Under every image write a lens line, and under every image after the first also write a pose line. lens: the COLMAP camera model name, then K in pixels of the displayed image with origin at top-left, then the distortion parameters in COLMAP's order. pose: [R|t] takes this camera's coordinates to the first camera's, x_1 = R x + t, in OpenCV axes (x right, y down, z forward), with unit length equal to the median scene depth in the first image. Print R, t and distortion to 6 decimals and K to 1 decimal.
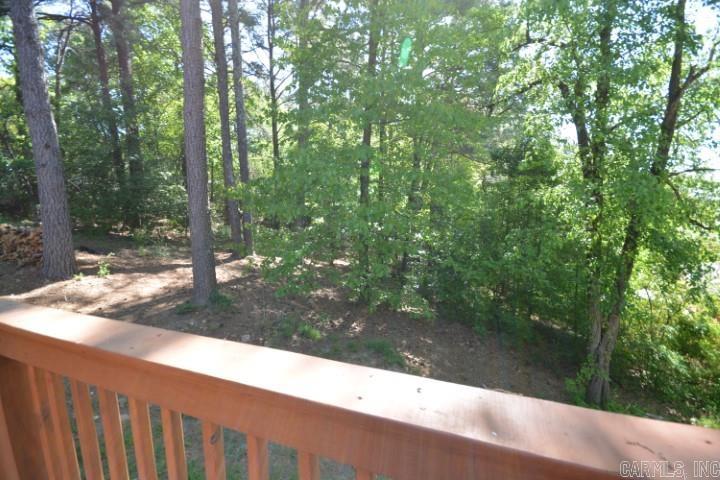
lens RADIAL K [[316.5, 0, 358.3], [0, 316.5, 239.4], [0, 0, 1]] dist [-0.002604, -0.000880]
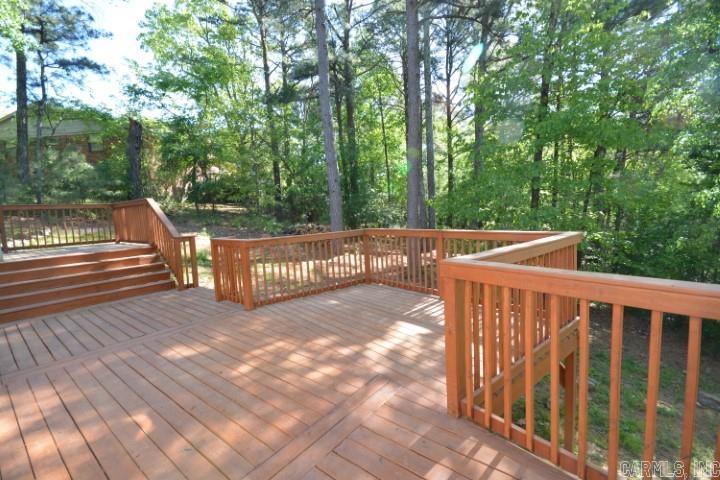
lens RADIAL K [[316.5, 0, 358.3], [0, 316.5, 239.4], [0, 0, 1]] dist [-0.002604, -0.000880]
pose [[0.881513, 0.023742, -0.471563, -0.002405], [-0.032529, 0.999416, -0.010490, 0.022570], [0.471039, 0.024586, 0.881770, -0.214416]]
